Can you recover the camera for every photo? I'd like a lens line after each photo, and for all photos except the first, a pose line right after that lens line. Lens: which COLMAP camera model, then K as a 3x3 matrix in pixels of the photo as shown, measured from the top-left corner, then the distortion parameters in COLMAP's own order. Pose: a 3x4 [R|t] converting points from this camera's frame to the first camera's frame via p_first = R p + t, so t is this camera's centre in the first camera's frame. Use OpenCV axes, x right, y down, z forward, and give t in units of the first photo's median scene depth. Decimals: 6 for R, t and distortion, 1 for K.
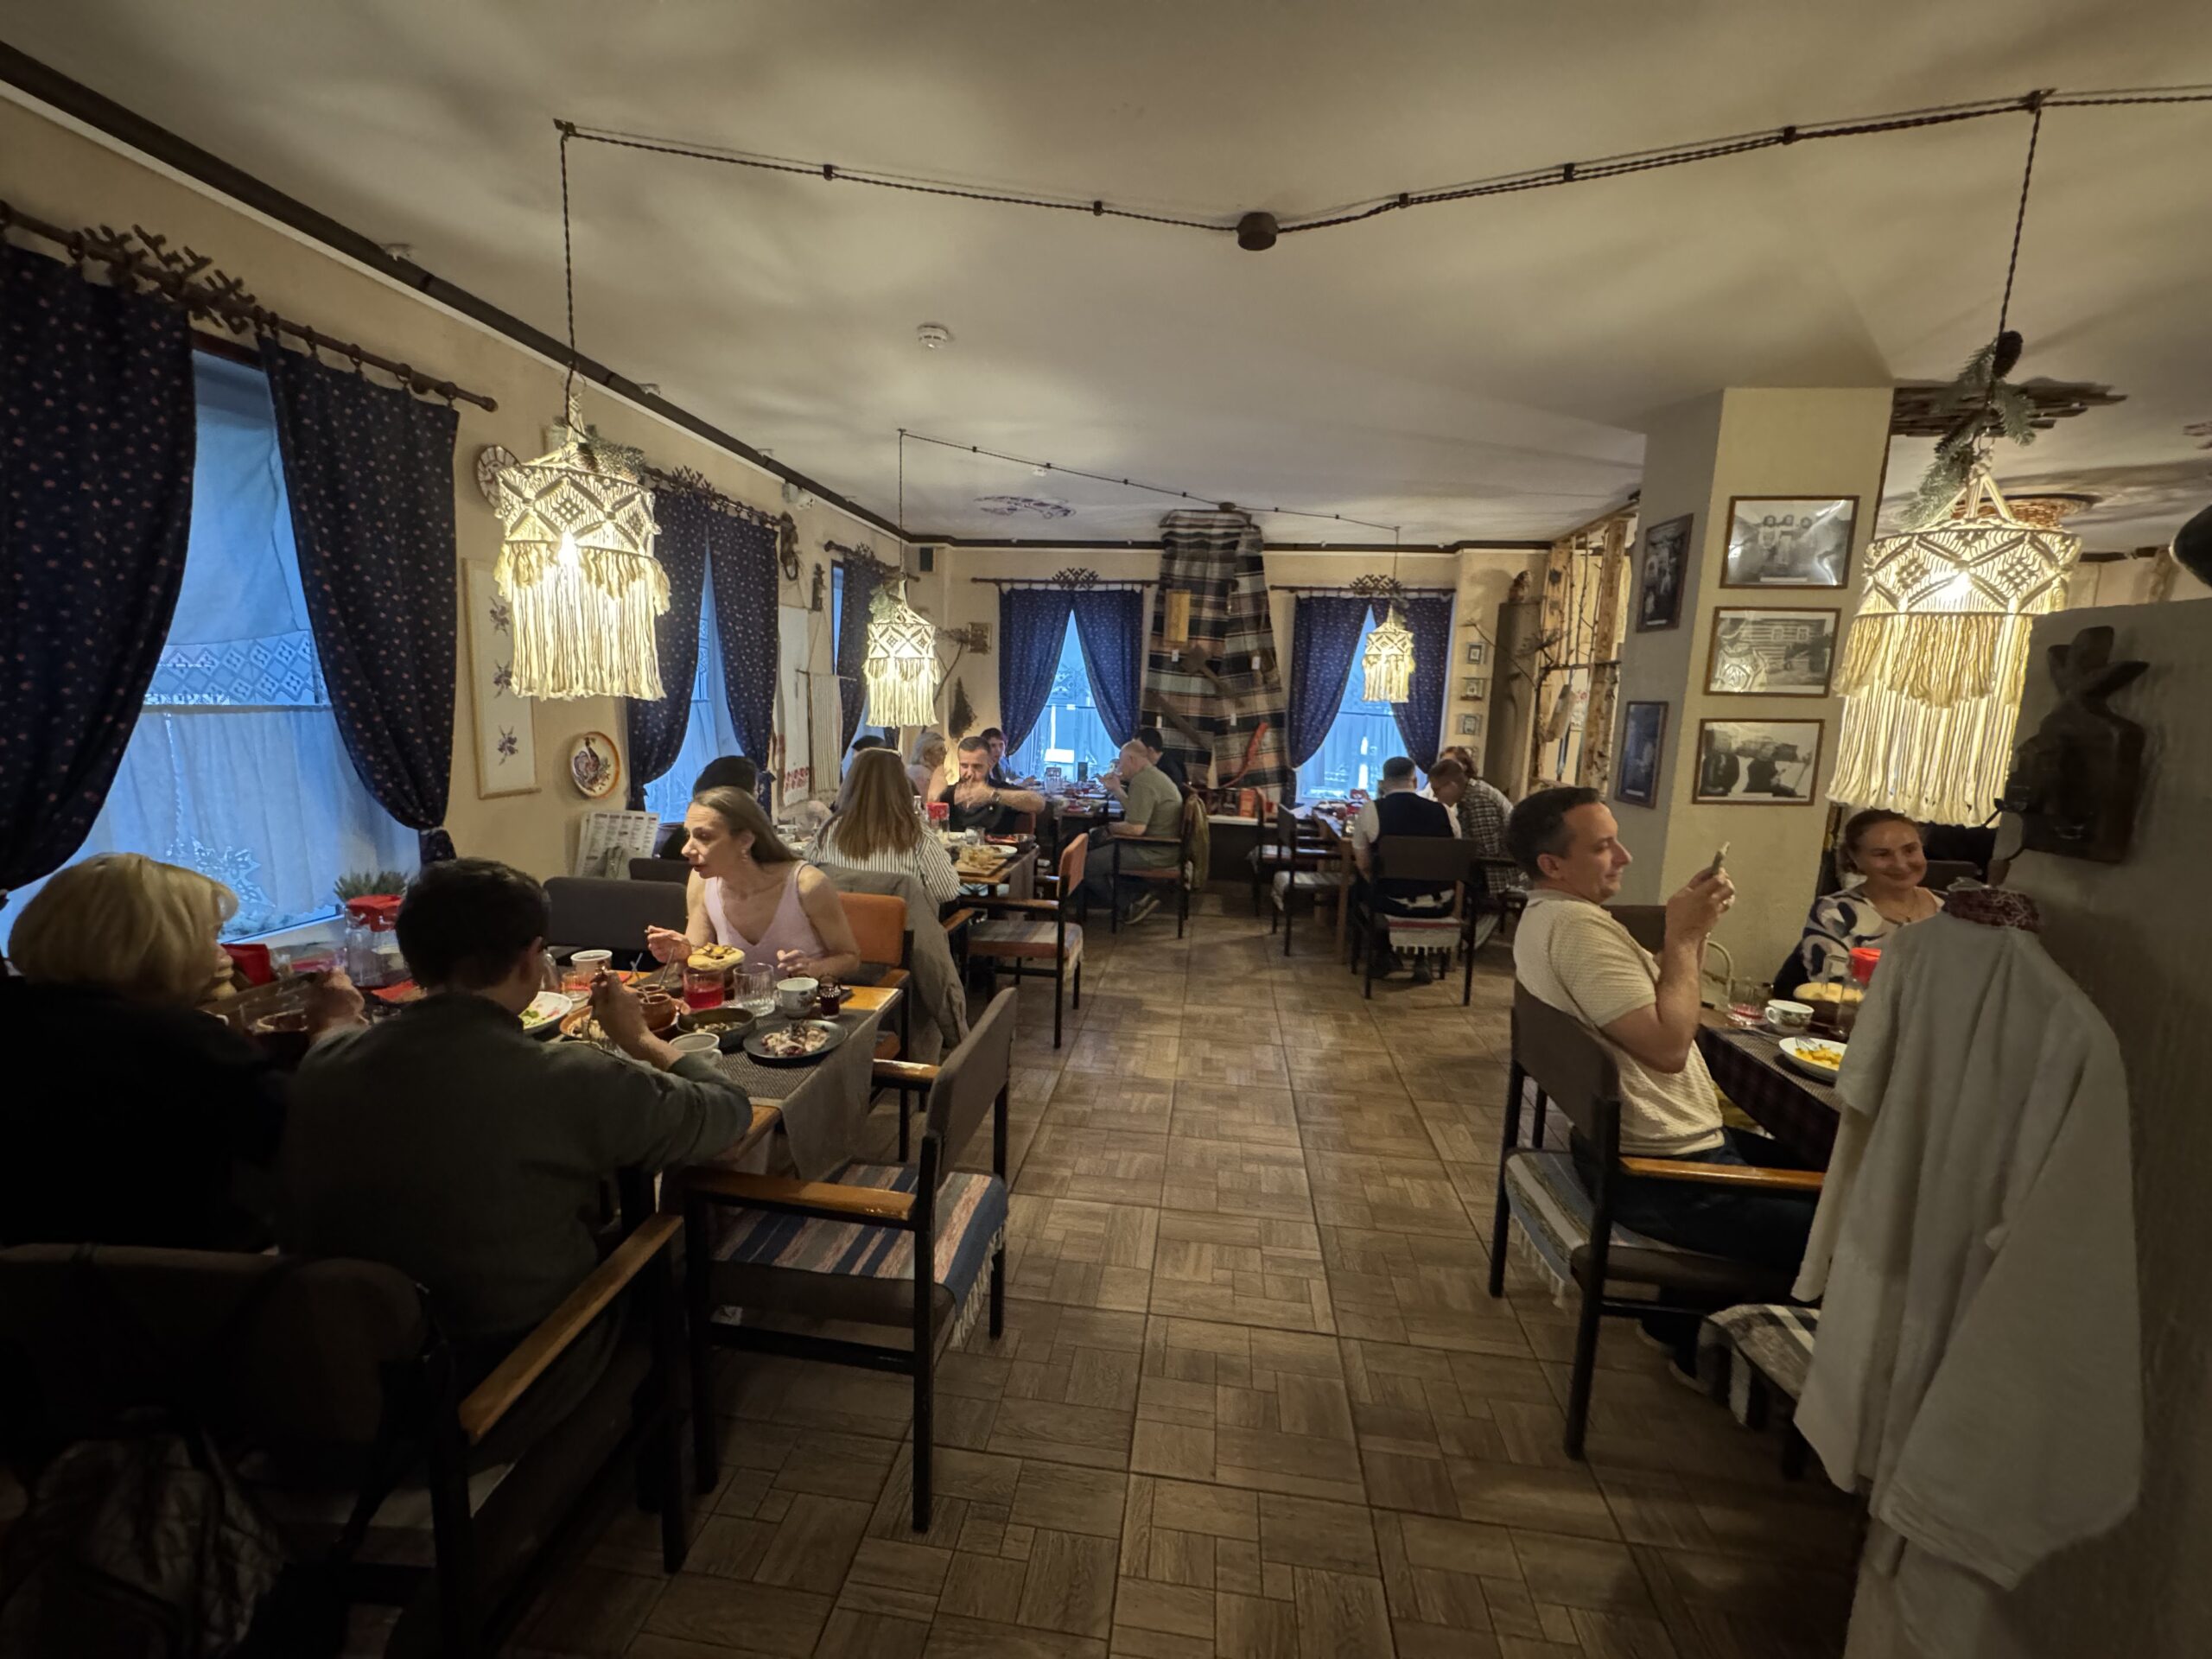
lens RADIAL K [[890.8, 0, 1091.5], [0, 890.8, 838.7], [0, 0, 1]] dist [-0.001133, 0.000389]
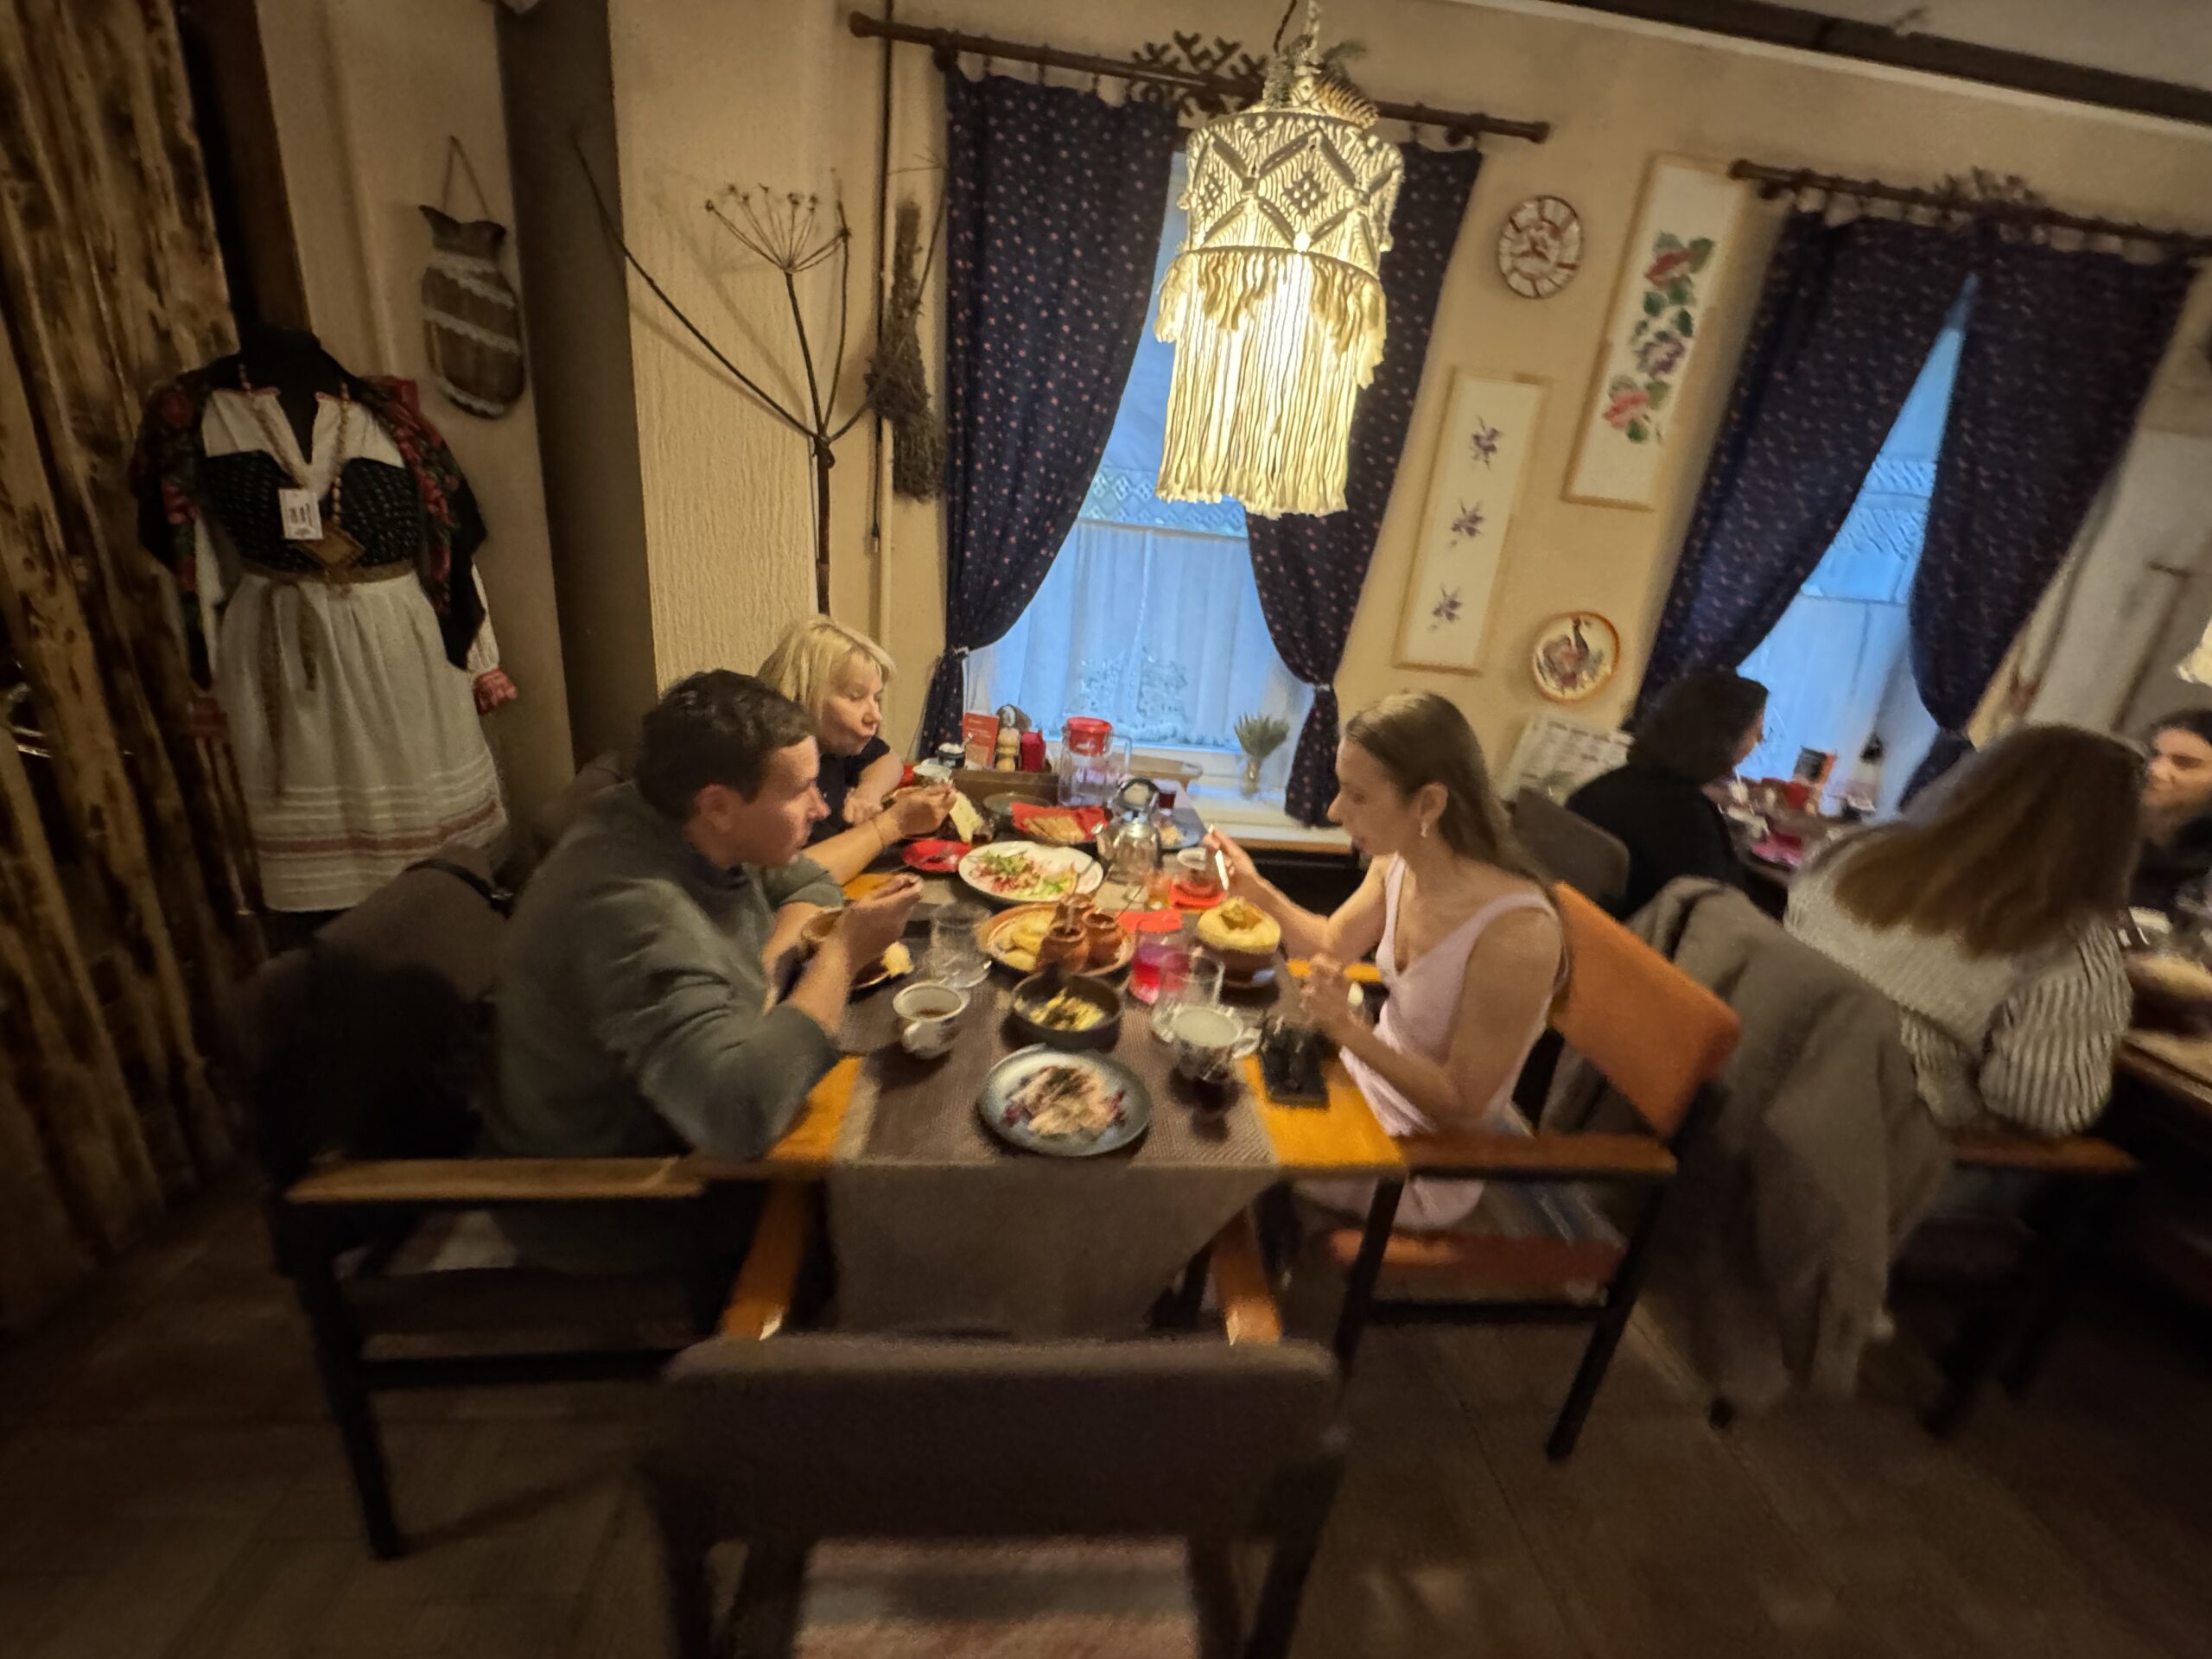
lens RADIAL K [[890.8, 0, 1108.1], [0, 890.8, 827.6], [0, 0, 1]] dist [-0.001133, 0.000389]
pose [[0.225235, 0.332136, -0.915945, 0.100479], [-0.247412, 0.928783, 0.275952, -0.072992], [0.942368, 0.164462, 0.291369, 0.545275]]
